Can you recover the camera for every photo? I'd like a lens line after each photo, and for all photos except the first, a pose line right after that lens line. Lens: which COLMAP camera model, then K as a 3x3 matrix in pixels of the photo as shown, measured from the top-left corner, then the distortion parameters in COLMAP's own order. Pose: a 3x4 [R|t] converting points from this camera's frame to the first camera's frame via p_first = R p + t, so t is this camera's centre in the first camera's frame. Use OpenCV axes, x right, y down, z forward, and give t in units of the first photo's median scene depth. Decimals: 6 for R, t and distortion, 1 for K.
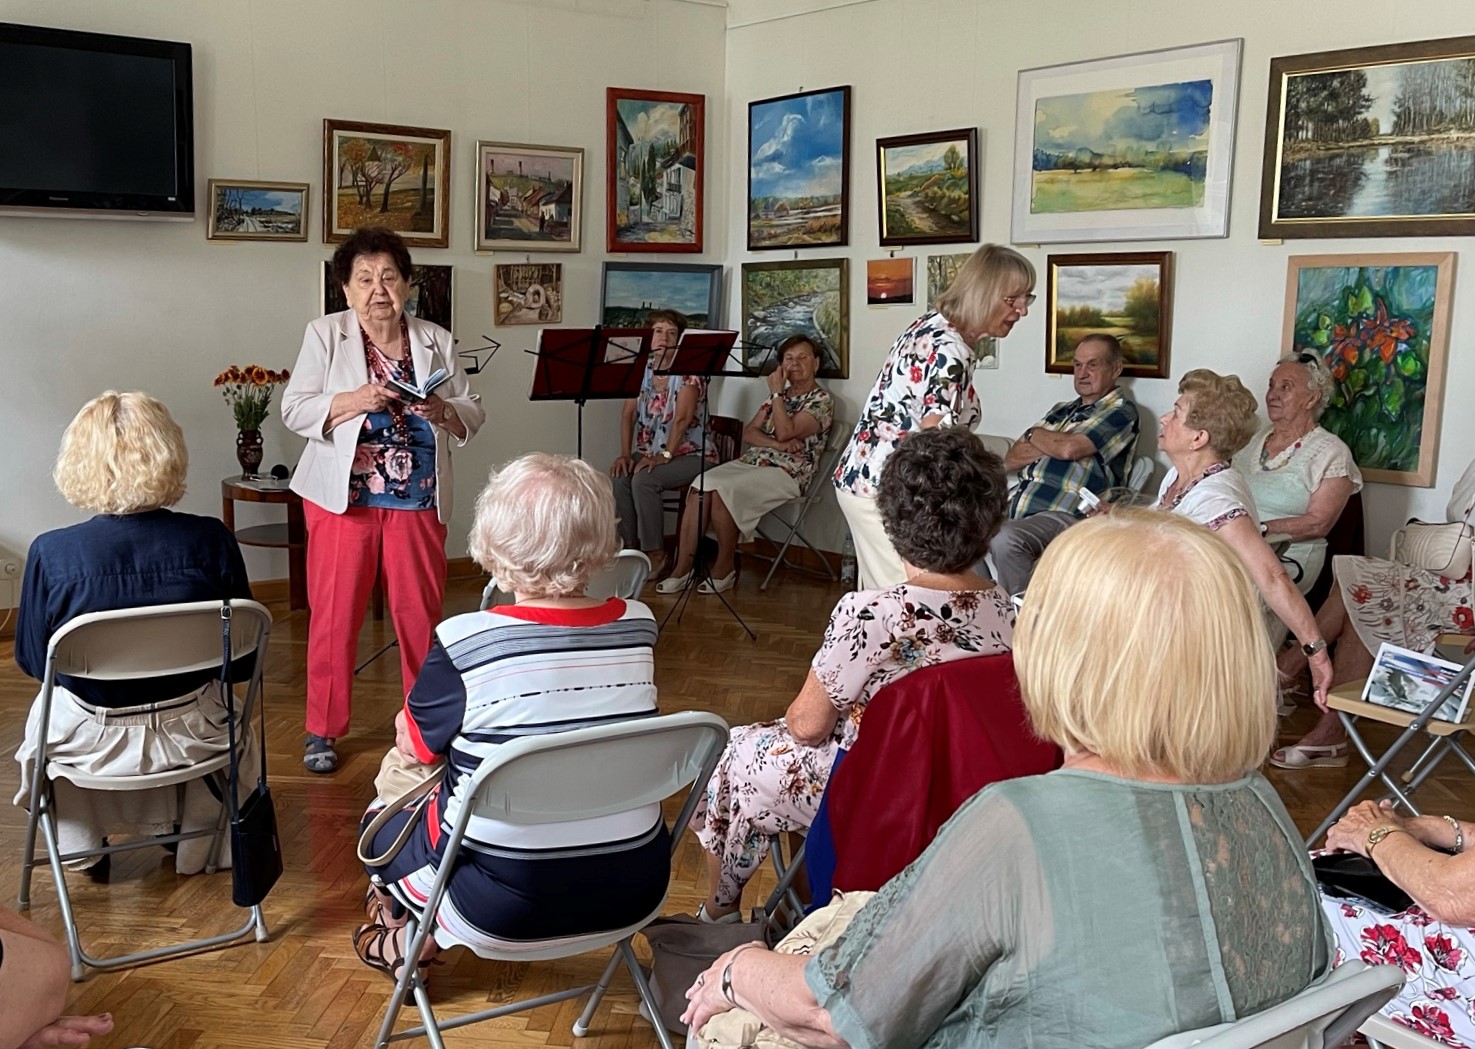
lens RADIAL K [[1555.4, 0, 632.5], [0, 1555.4, 572.8], [0, 0, 1]] dist [0.044856, 0.000000]
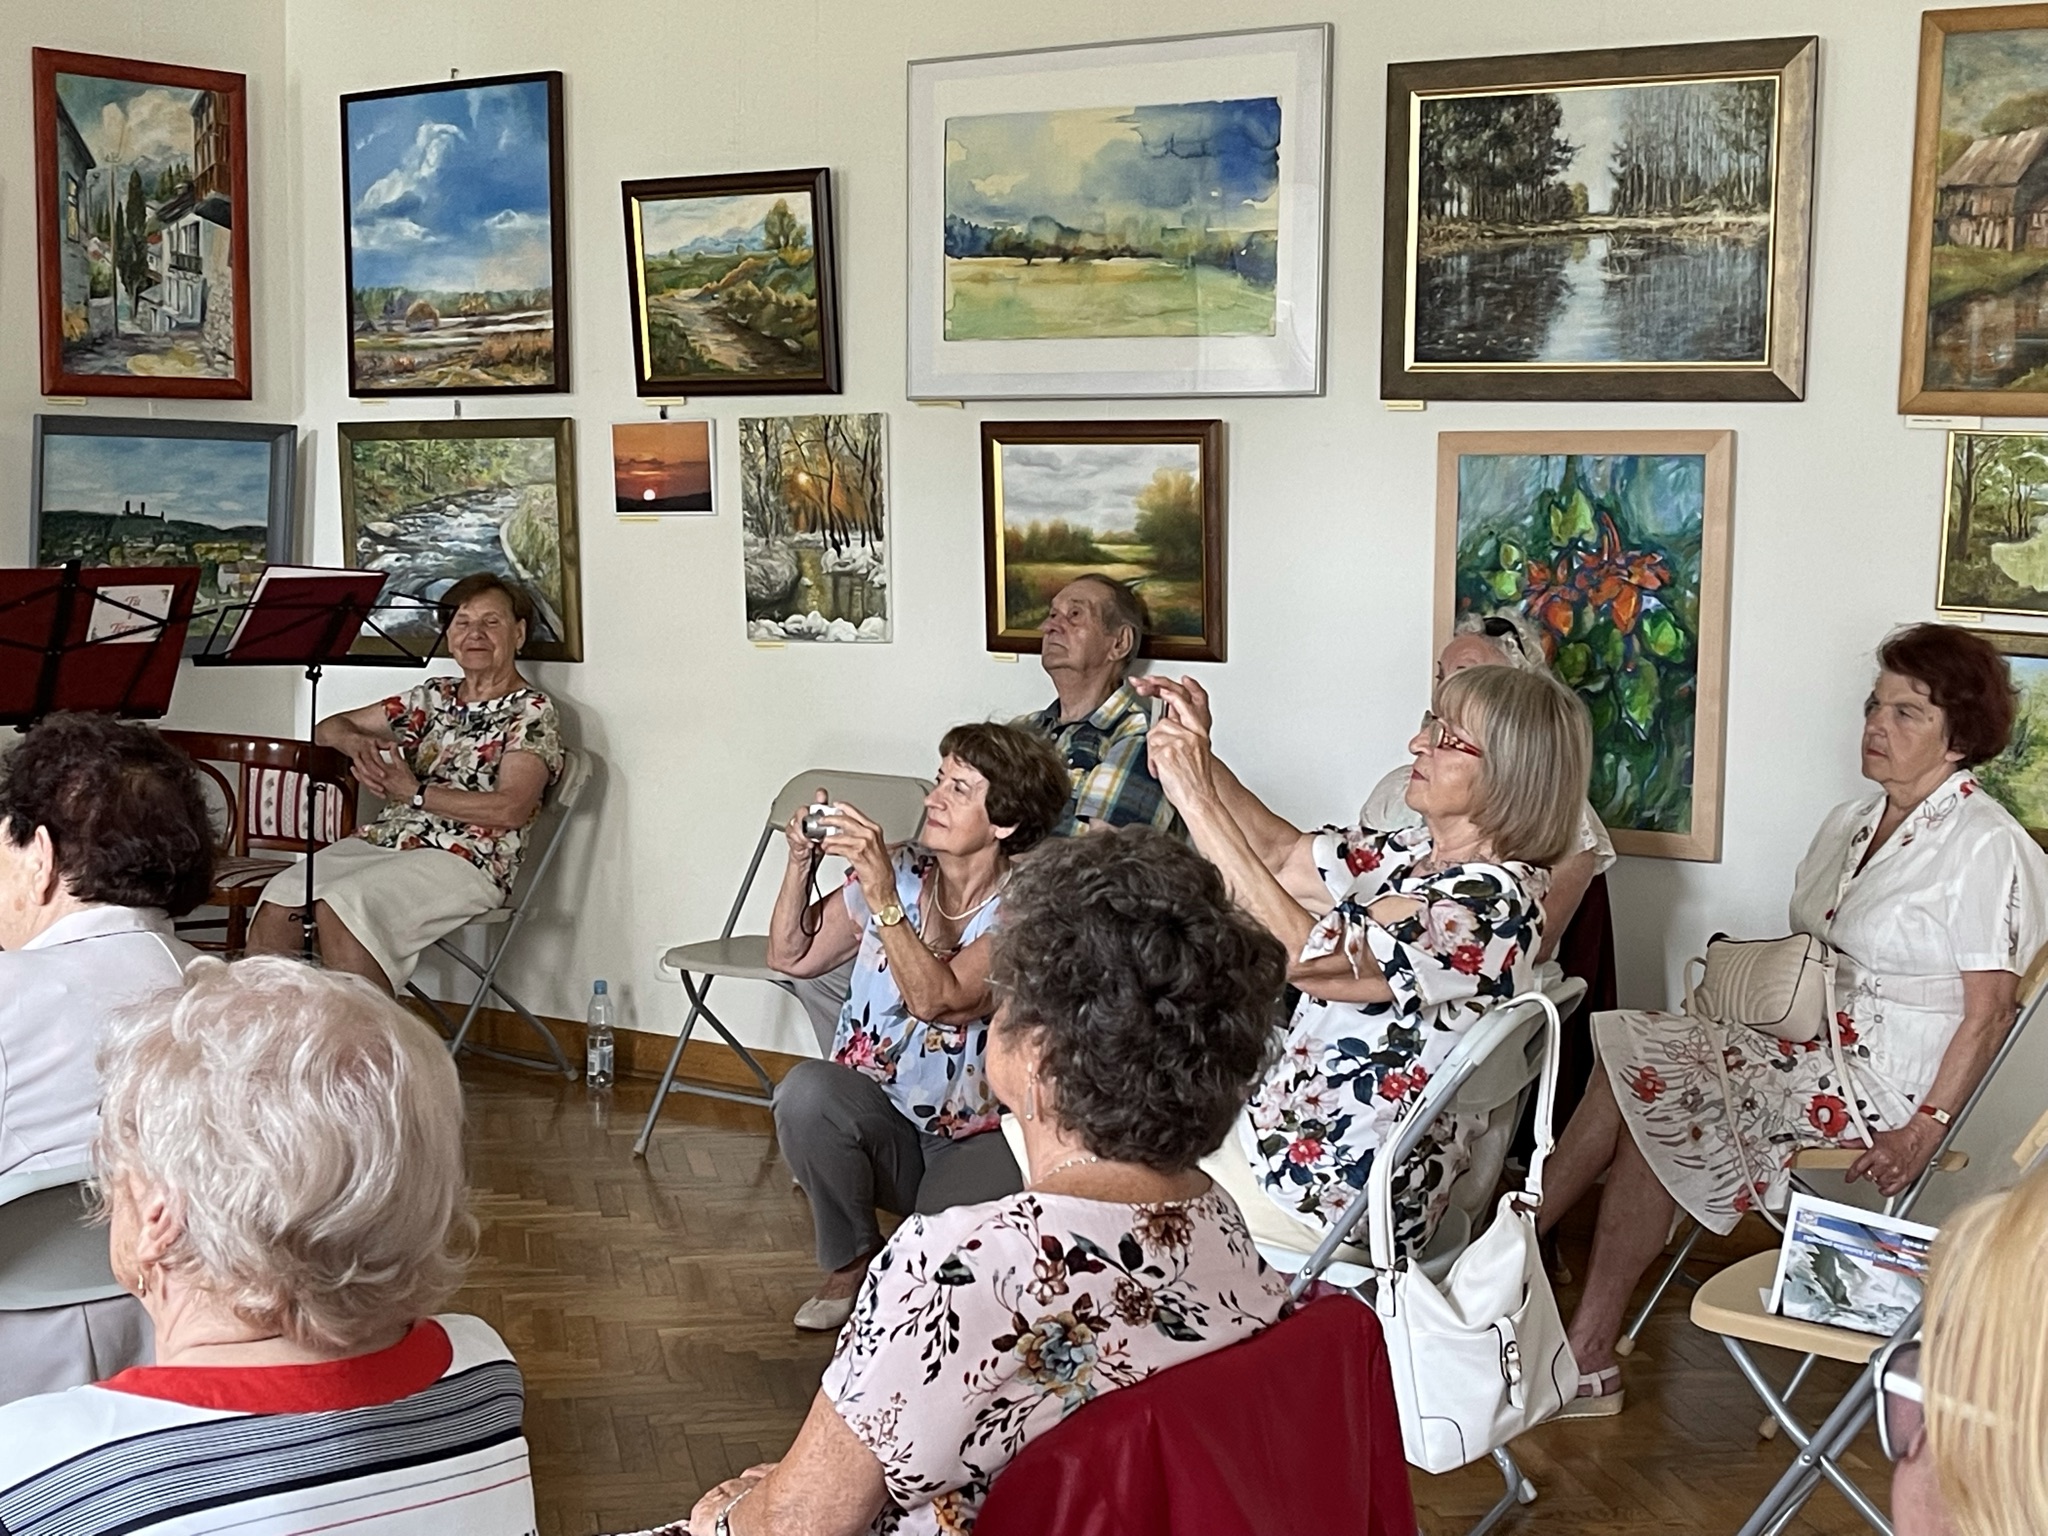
lens RADIAL K [[2995.4, 0, 999.4], [0, 2995.4, 789.1], [0, 0, 1]] dist [0.086032, 0.000000]
pose [[0.948384, -0.028251, 0.315863, -0.038638], [0.050482, 0.996772, -0.062421, -0.021431], [-0.313080, 0.075145, 0.946749, 0.079160]]
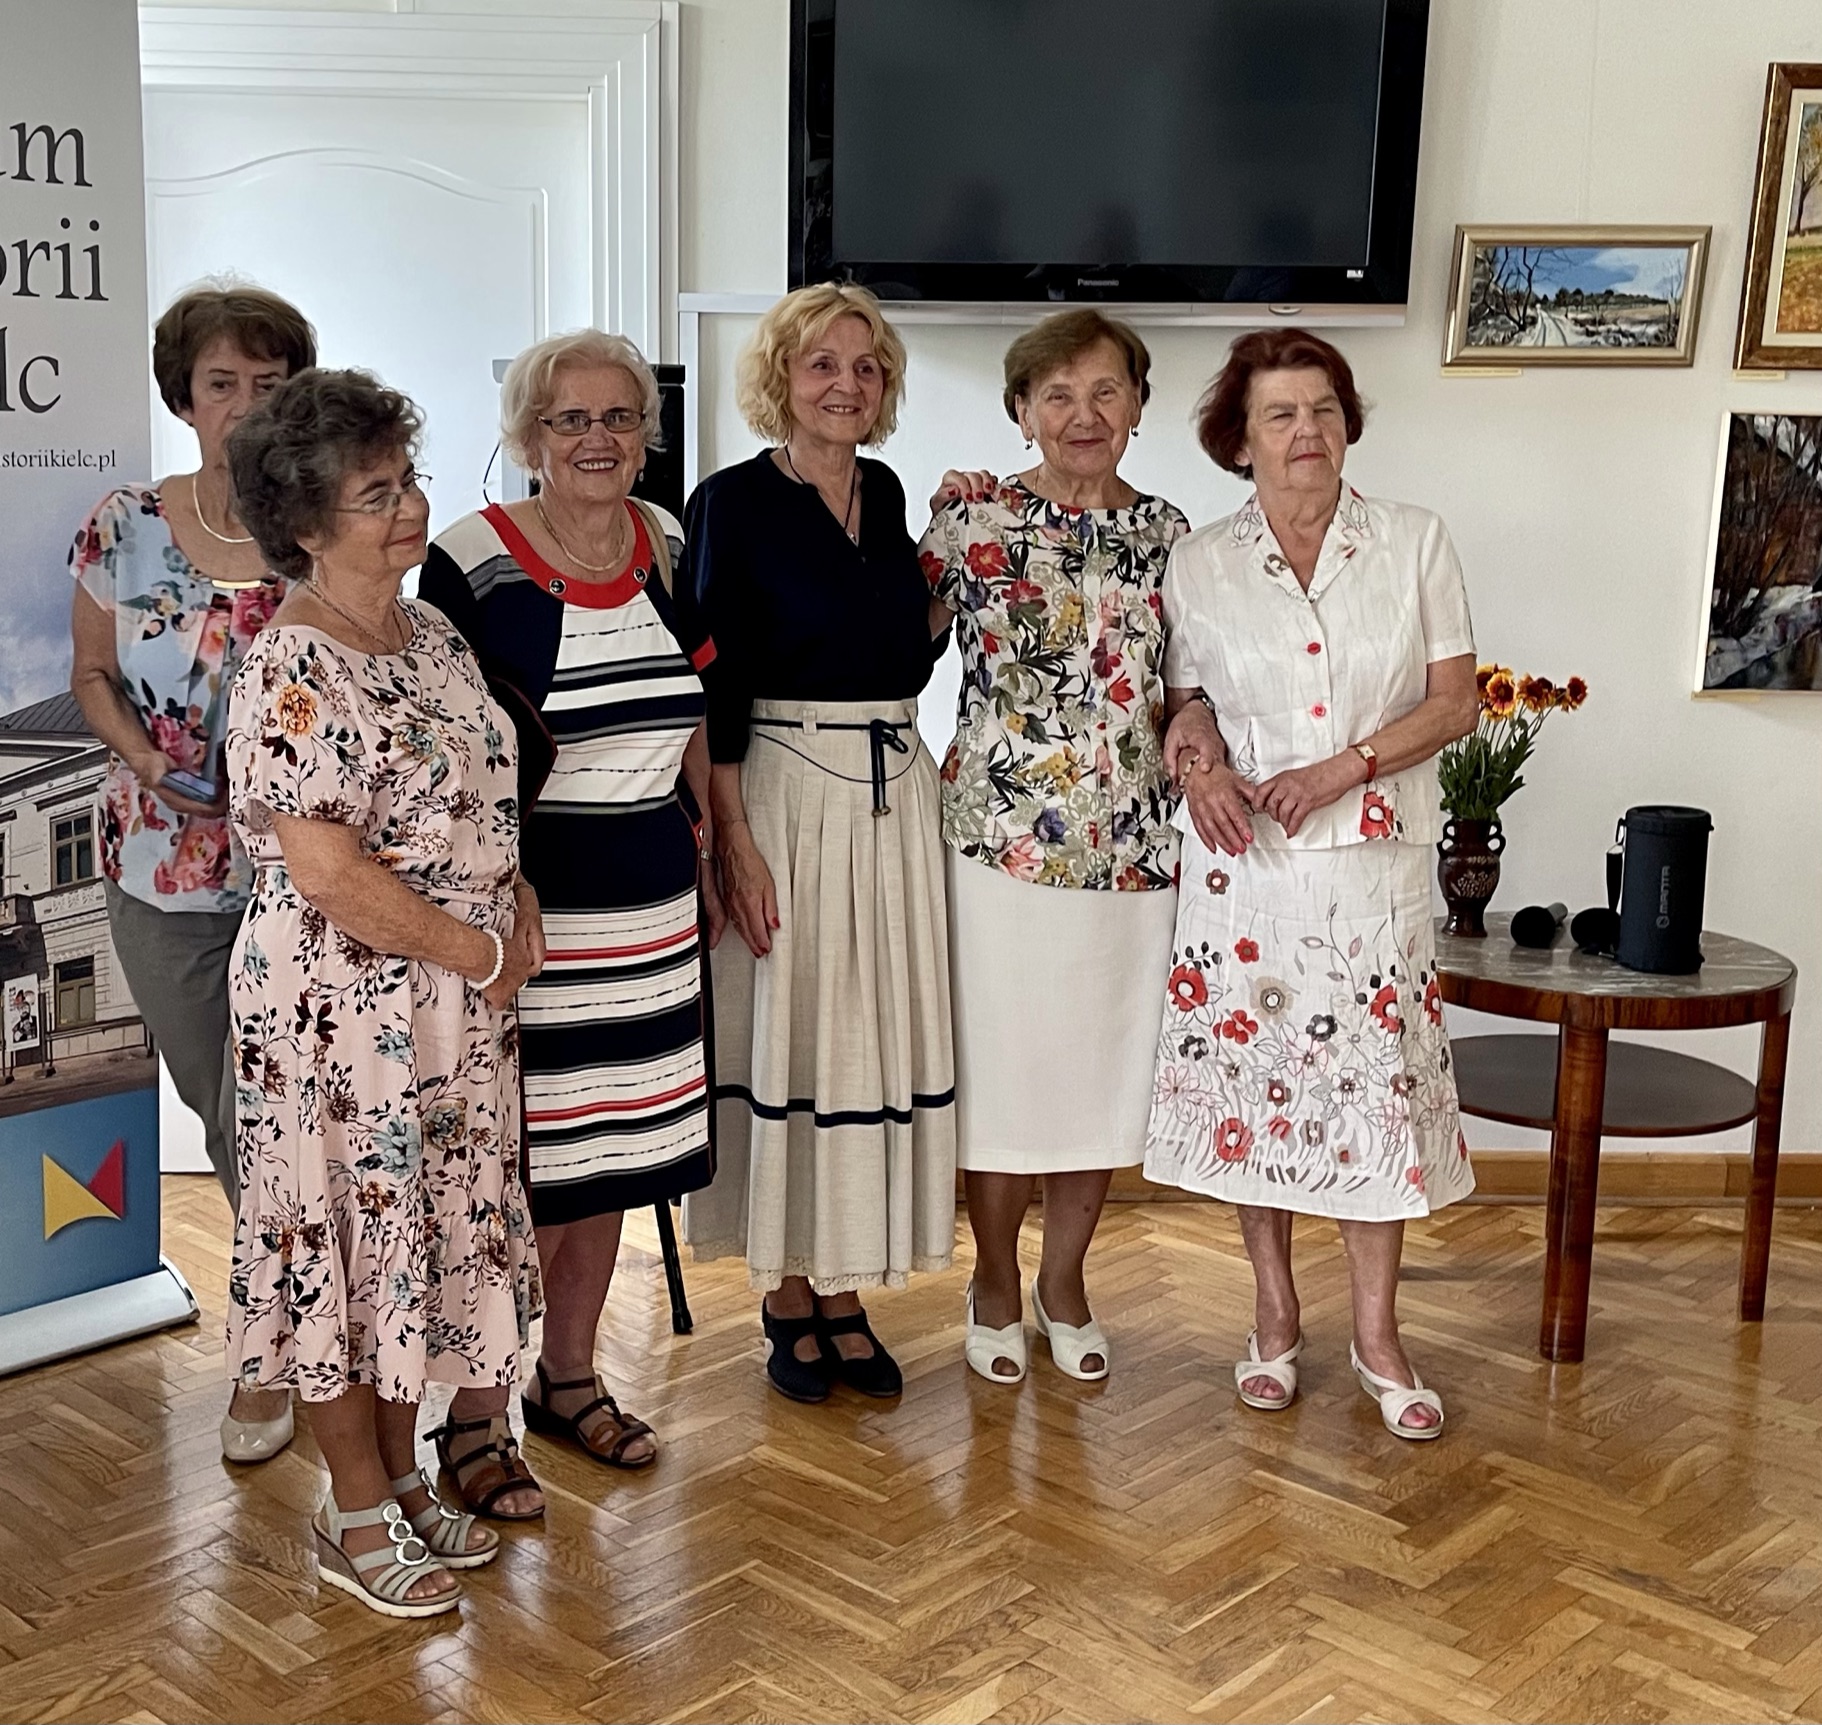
lens RADIAL K [[2402.3, 0, 808.1], [0, 2402.3, 851.1], [0, 0, 1]] dist [0.024939, 0.000000]
pose [[0.805858, 0.106863, -0.582386, -0.010806], [-0.112553, 0.993292, 0.026519, -0.073727], [0.581313, 0.044179, 0.812480, 0.344725]]
